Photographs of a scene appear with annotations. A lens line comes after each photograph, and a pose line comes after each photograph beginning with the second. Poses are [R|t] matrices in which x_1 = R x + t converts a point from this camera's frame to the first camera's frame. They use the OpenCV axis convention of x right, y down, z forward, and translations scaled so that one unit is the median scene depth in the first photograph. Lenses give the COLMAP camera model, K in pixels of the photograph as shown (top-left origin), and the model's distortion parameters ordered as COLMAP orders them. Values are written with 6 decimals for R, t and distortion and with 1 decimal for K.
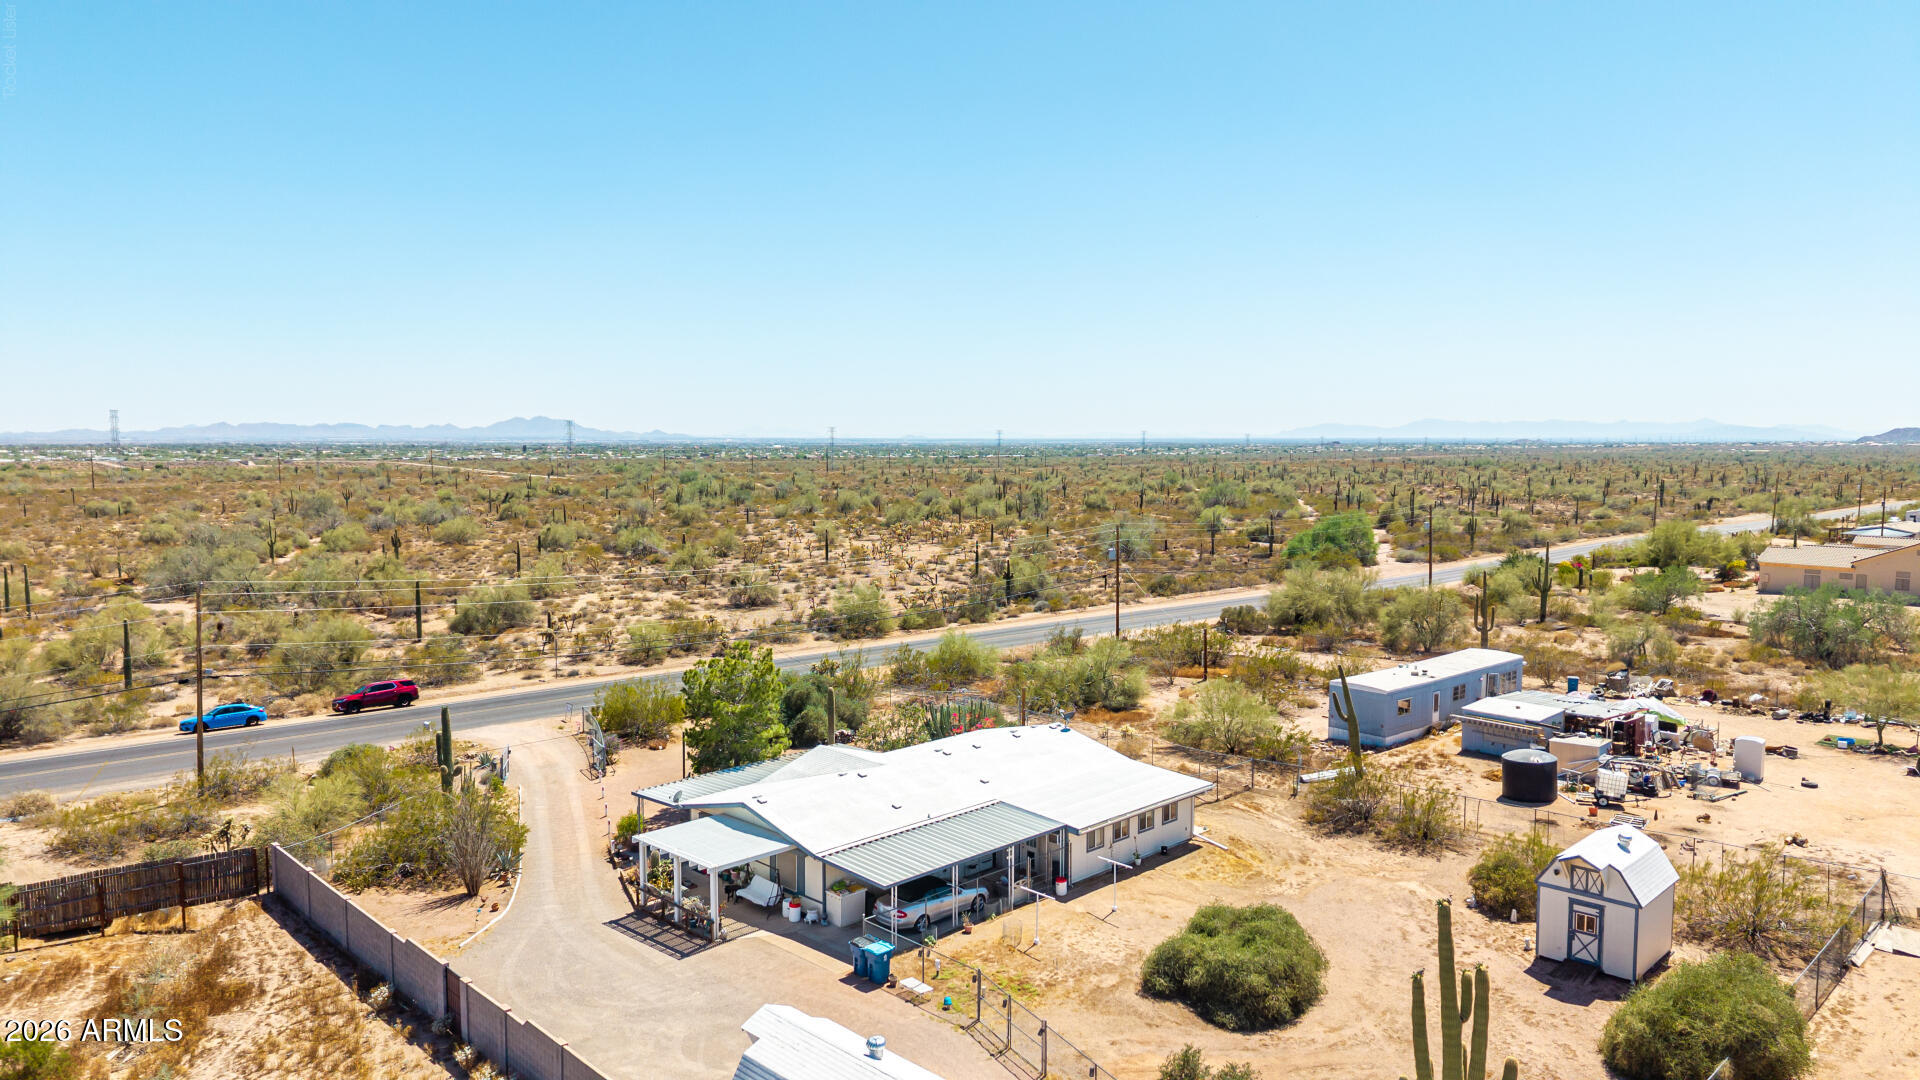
lens RADIAL K [[1276.3, 0, 961.3], [0, 1276.3, 551.8], [0, 0, 1]] dist [0.027098, -0.026099]
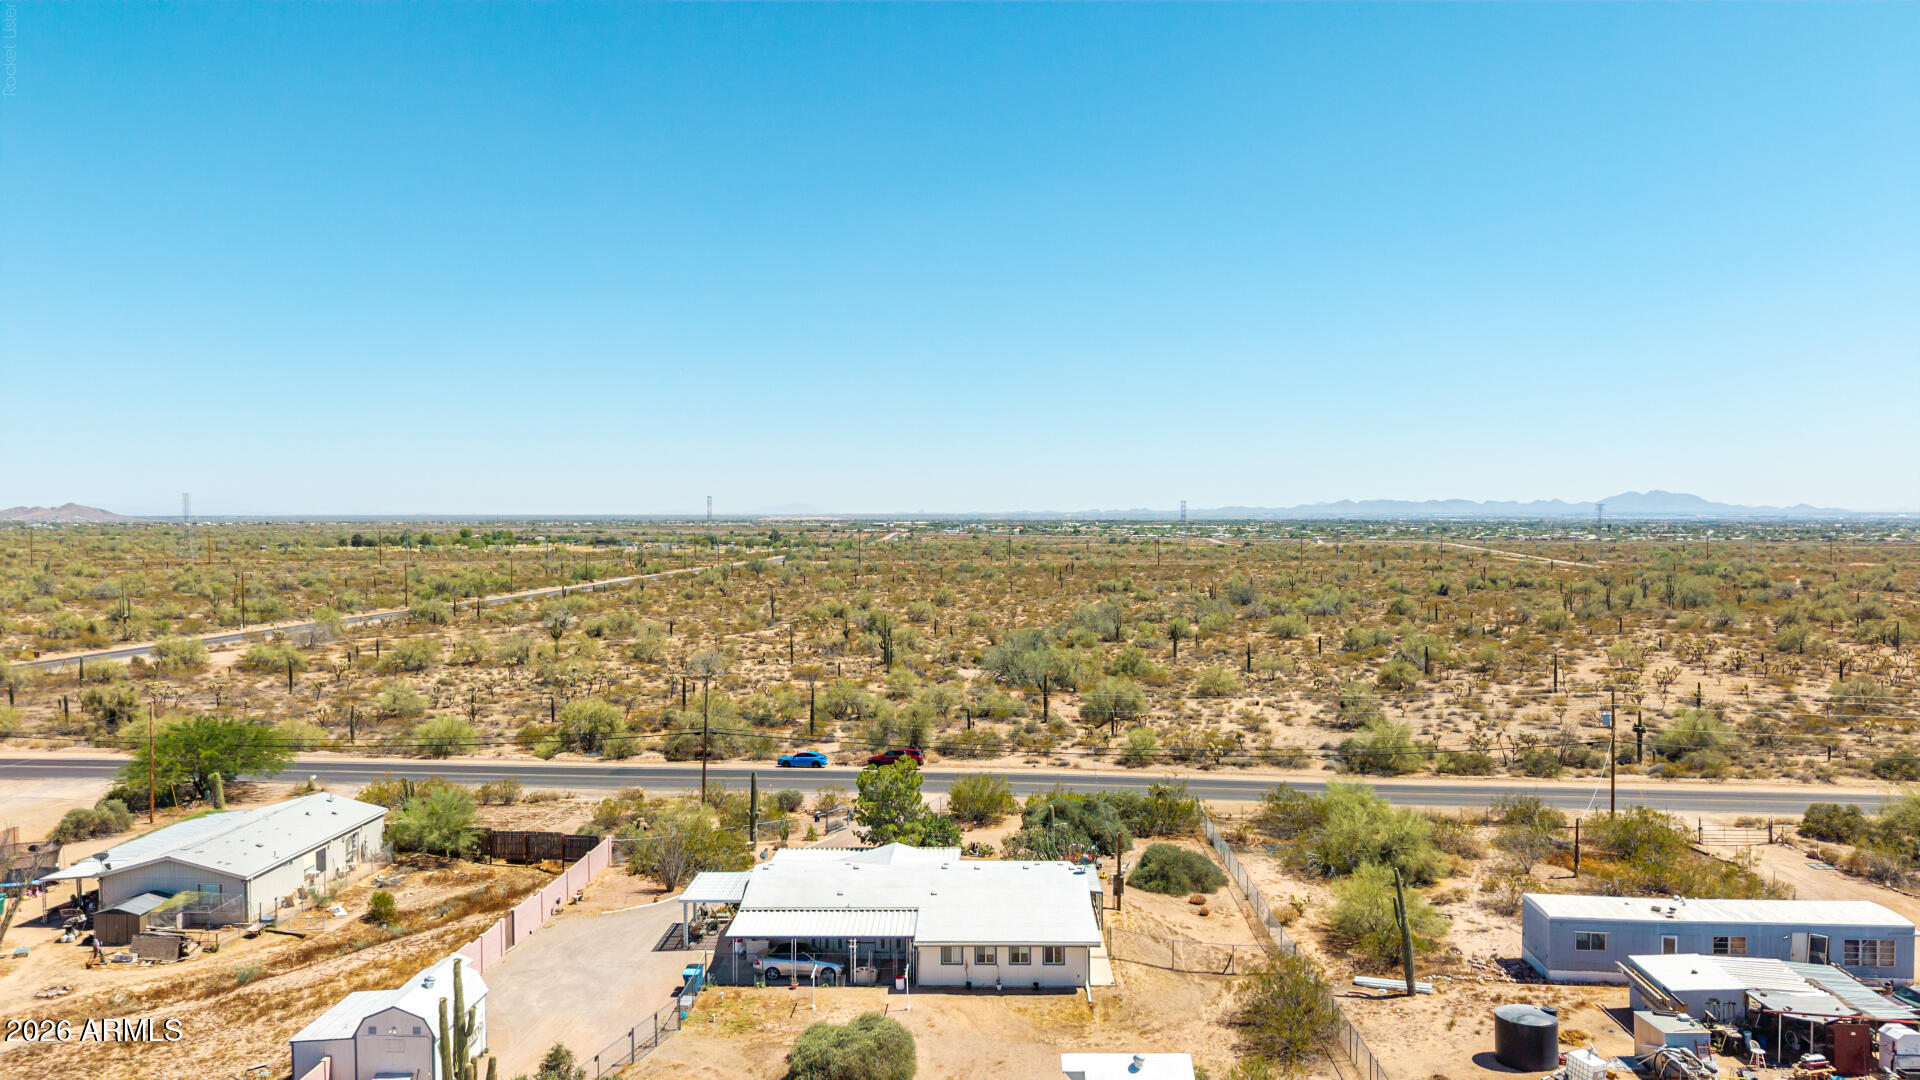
lens RADIAL K [[1276.3, 0, 960.1], [0, 1276.3, 598.7], [0, 0, 1]] dist [0.027098, -0.026099]
pose [[0.685887, 0.048443, -0.726094, 0.865779], [-0.064440, 0.997905, 0.005706, -0.111412], [0.724849, 0.042876, 0.687572, 0.122143]]
